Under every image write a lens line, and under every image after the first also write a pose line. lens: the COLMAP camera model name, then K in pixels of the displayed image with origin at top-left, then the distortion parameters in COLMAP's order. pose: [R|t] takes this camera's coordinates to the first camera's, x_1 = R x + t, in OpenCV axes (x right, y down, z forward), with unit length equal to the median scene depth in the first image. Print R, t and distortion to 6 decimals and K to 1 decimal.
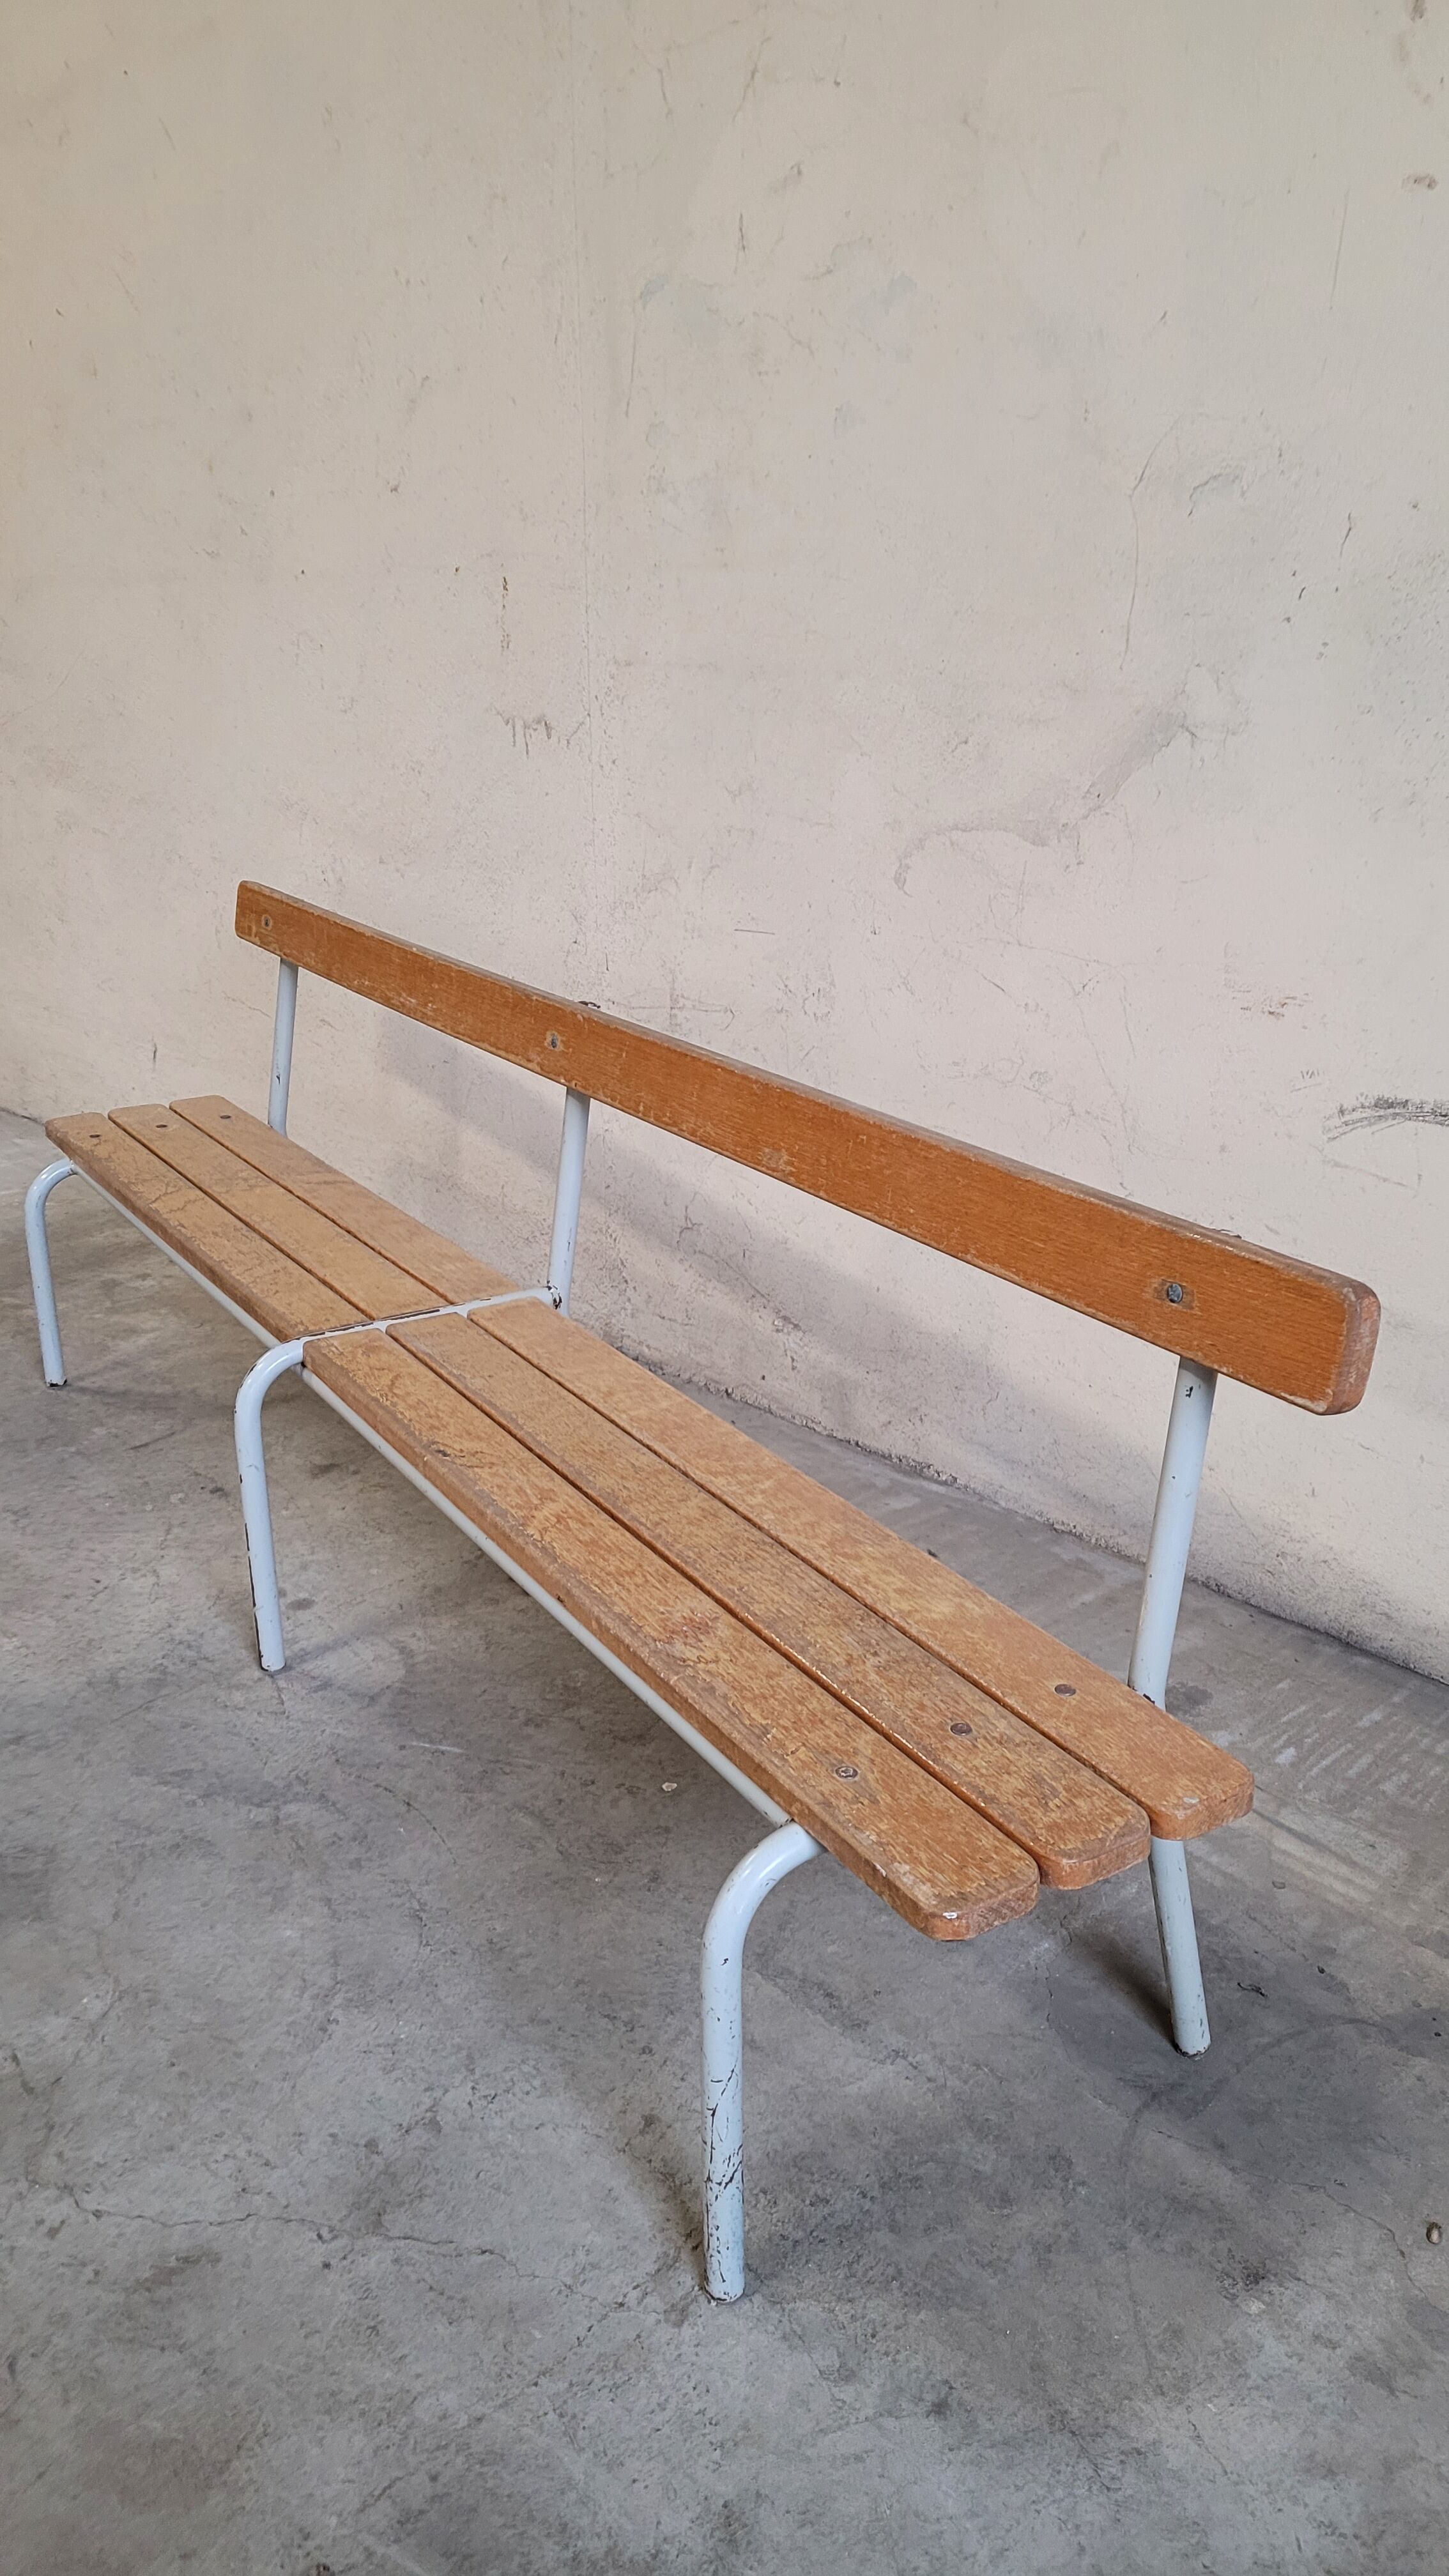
lens RADIAL K [[1925.3, 0, 762.7], [0, 1925.3, 1284.9], [0, 0, 1]] dist [0.054346, -0.030986]
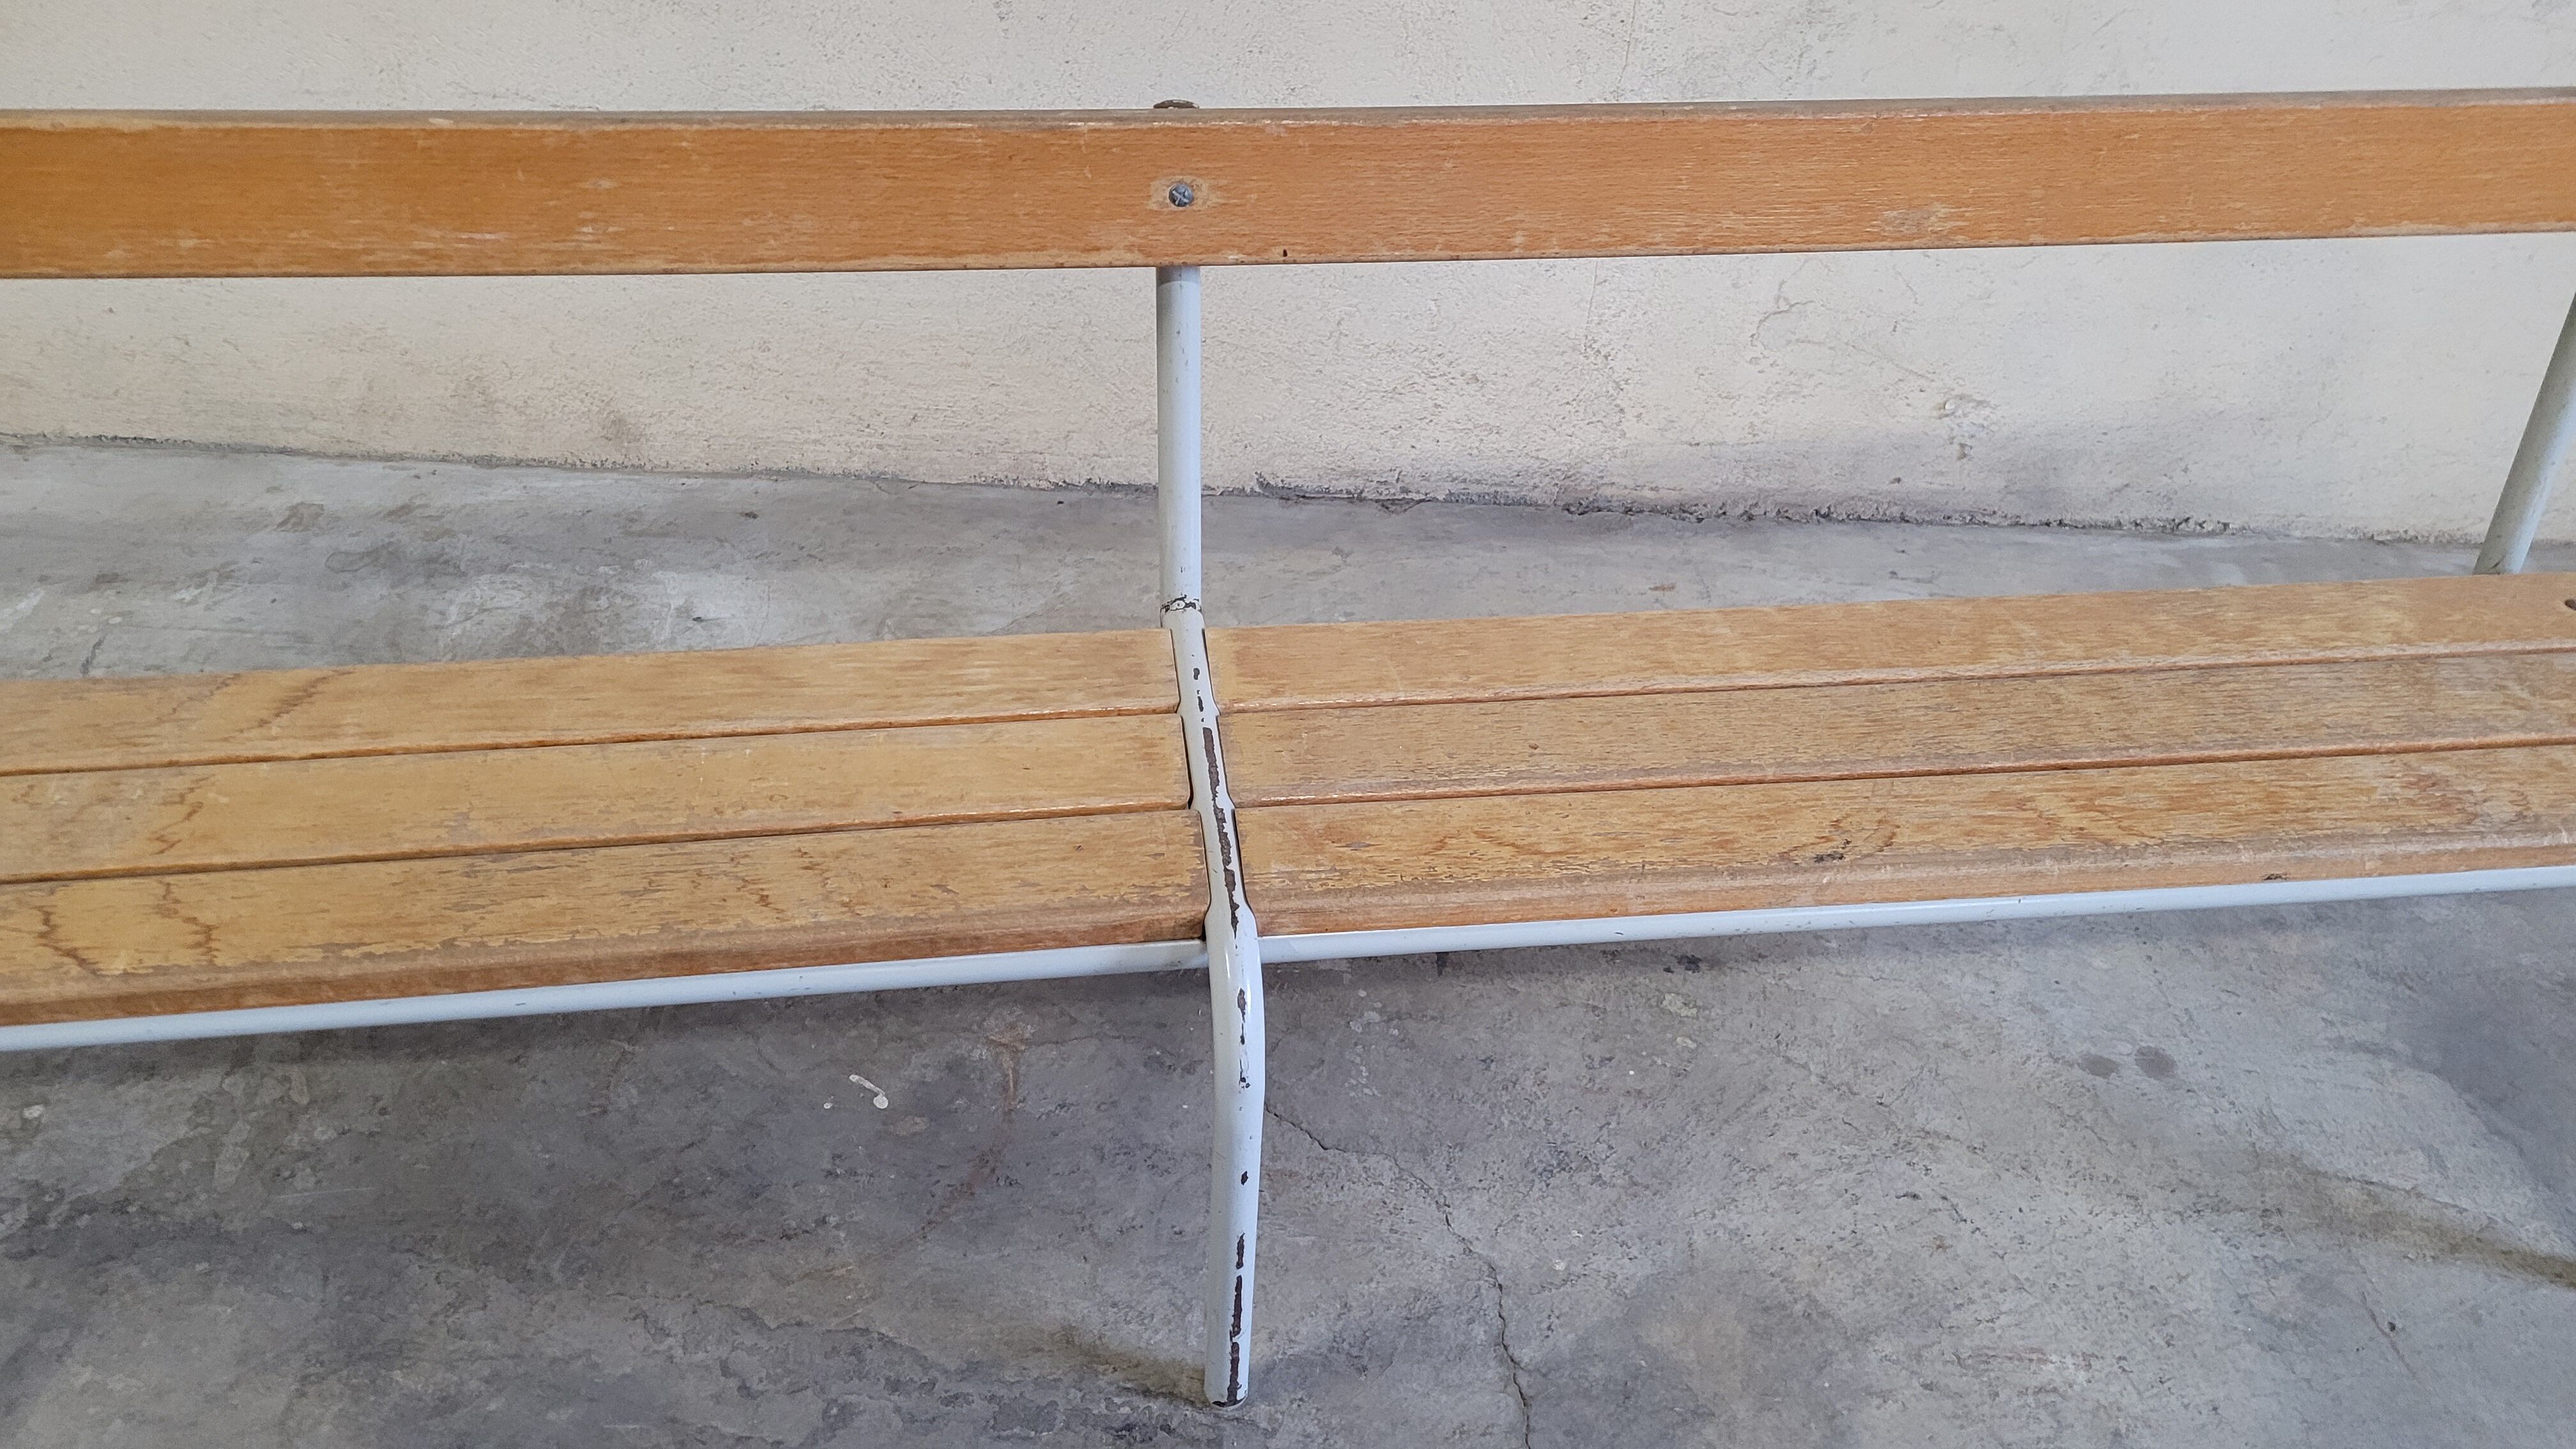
lens RADIAL K [[1925.3, 0, 1296.4], [0, 1925.3, 732.5], [0, 0, 1]] dist [0.054346, -0.030986]
pose [[0.422286, -0.548668, 0.721552, -0.748039], [0.265536, 0.835965, 0.480264, -0.331476], [-0.866698, -0.011211, 0.498708, 0.921113]]
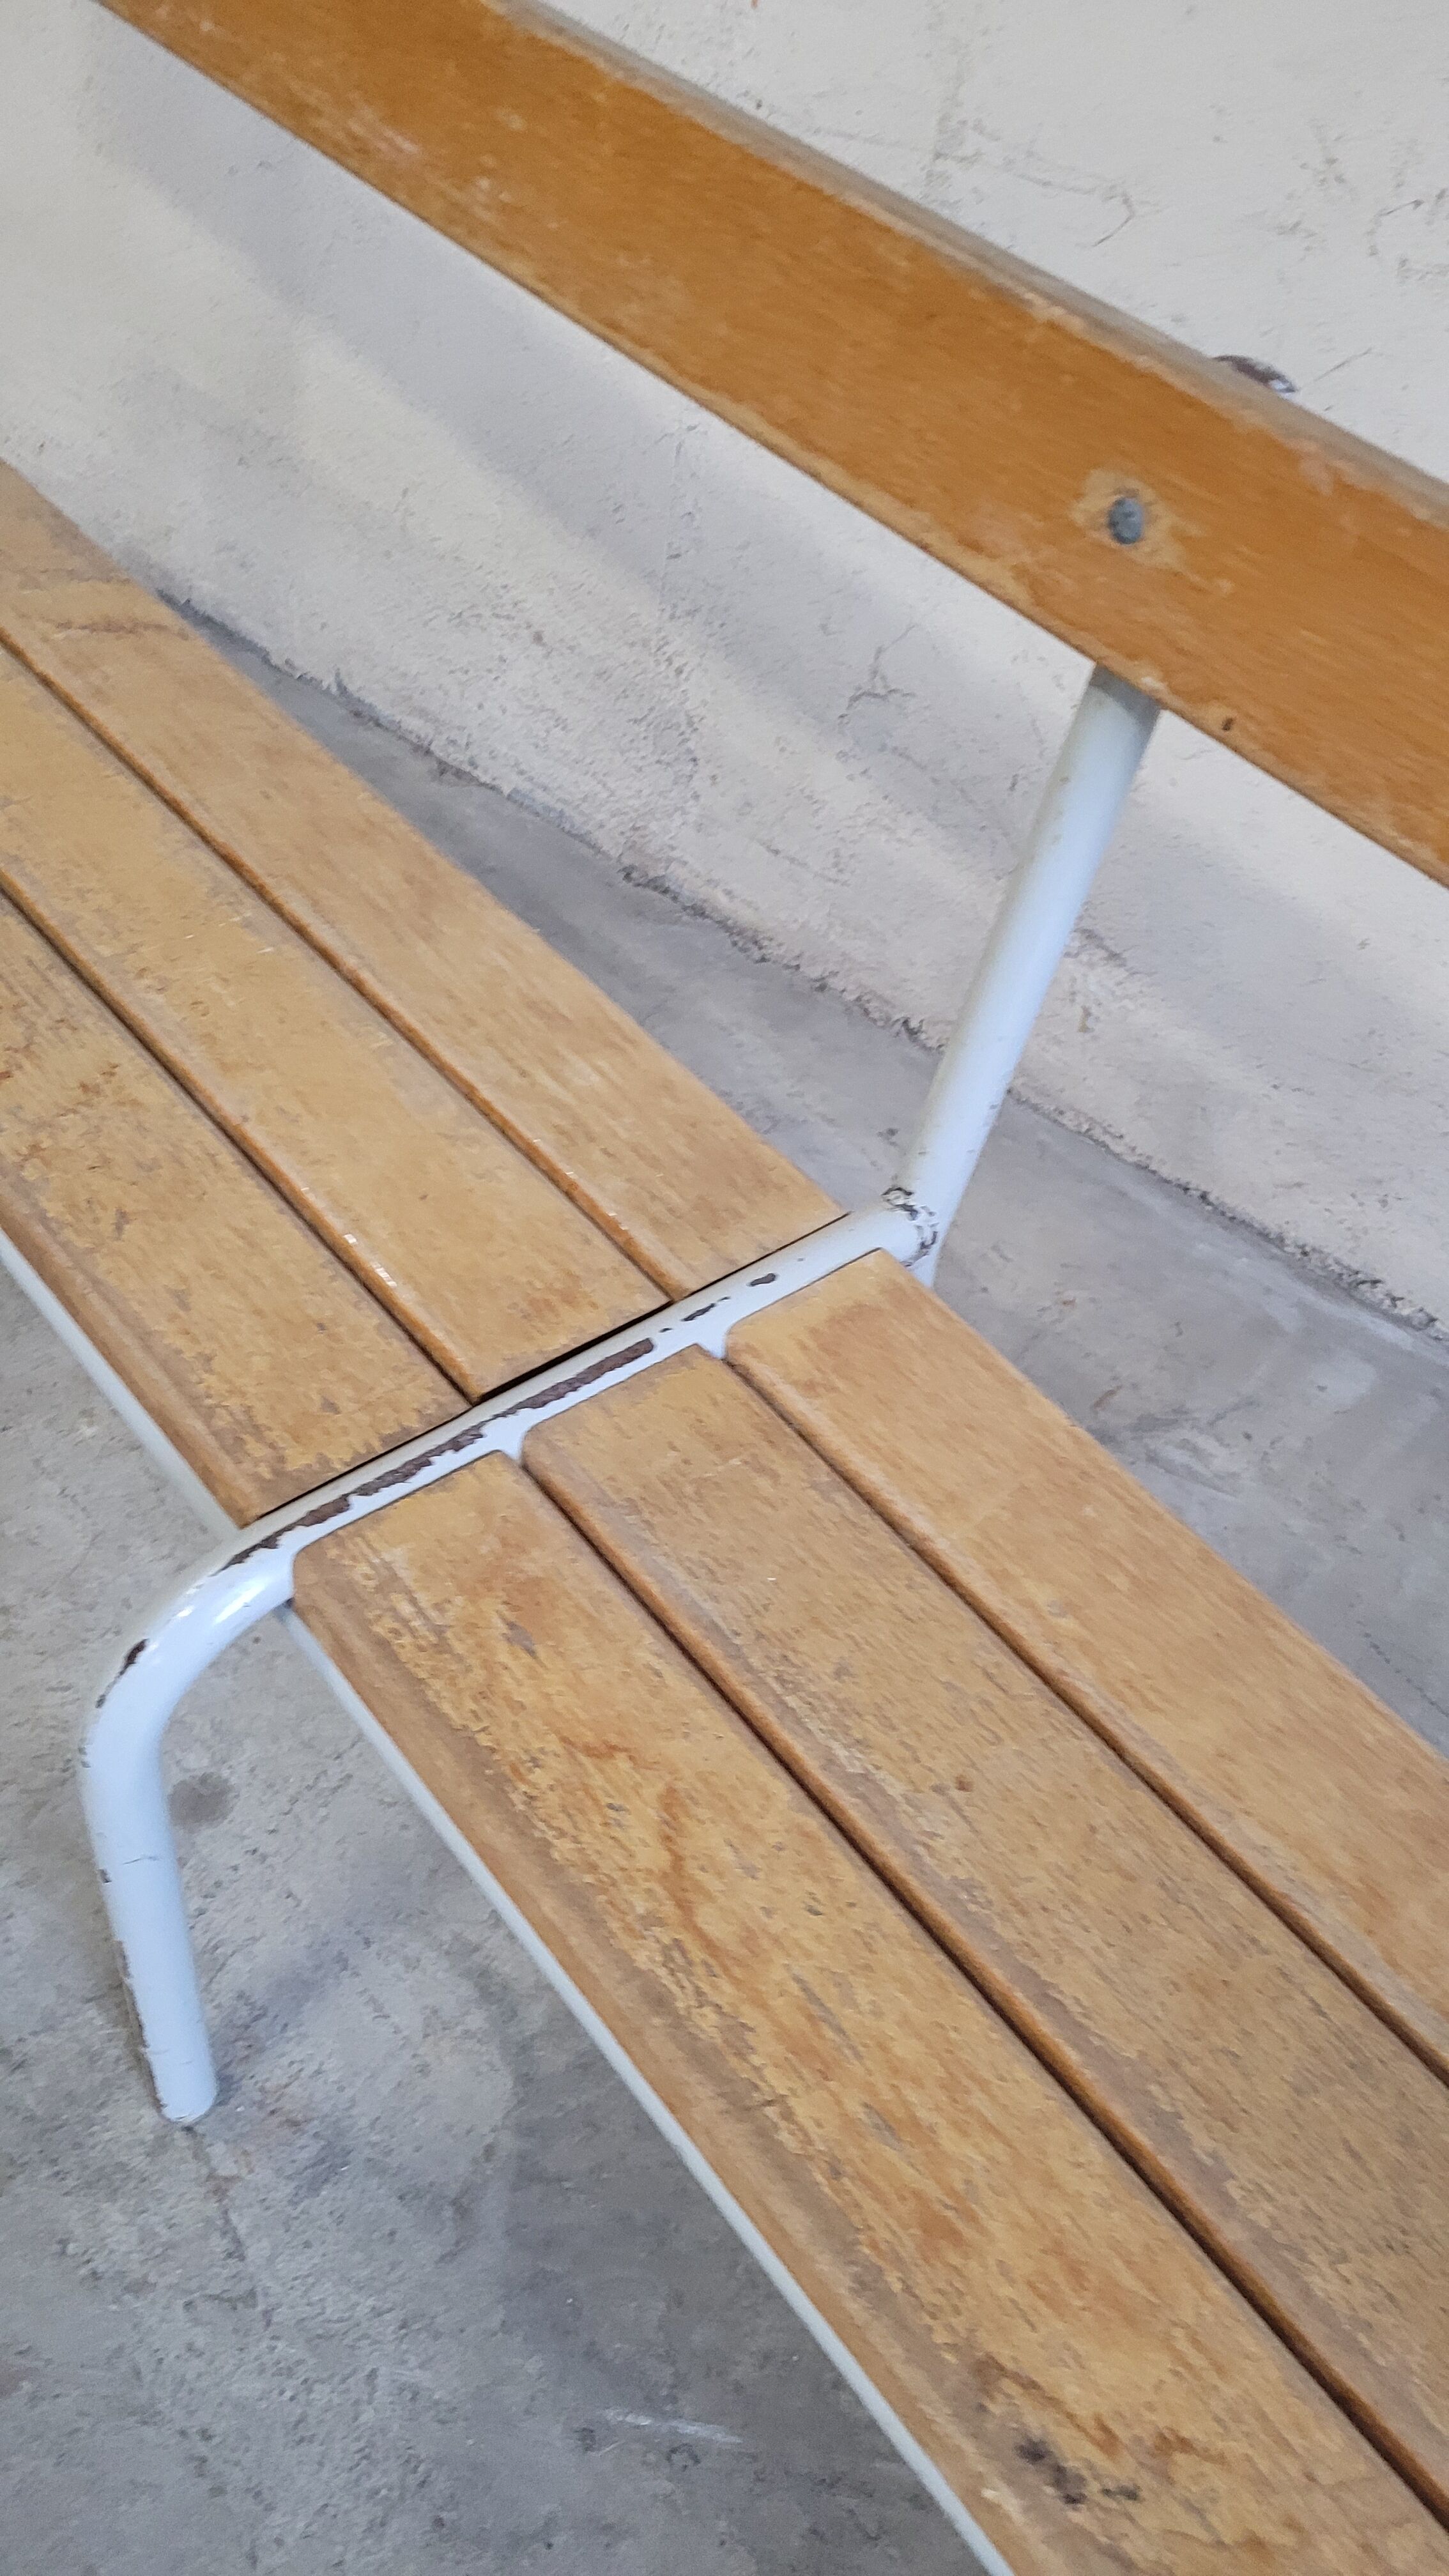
lens RADIAL K [[1925.3, 0, 755.4], [0, 1925.3, 1323.9], [0, 0, 1]] dist [0.054346, -0.030986]
pose [[0.981184, -0.006464, 0.192969, -0.285118], [-0.084922, 0.883127, 0.461383, -0.195724], [-0.173399, -0.469089, 0.865961, 0.933373]]
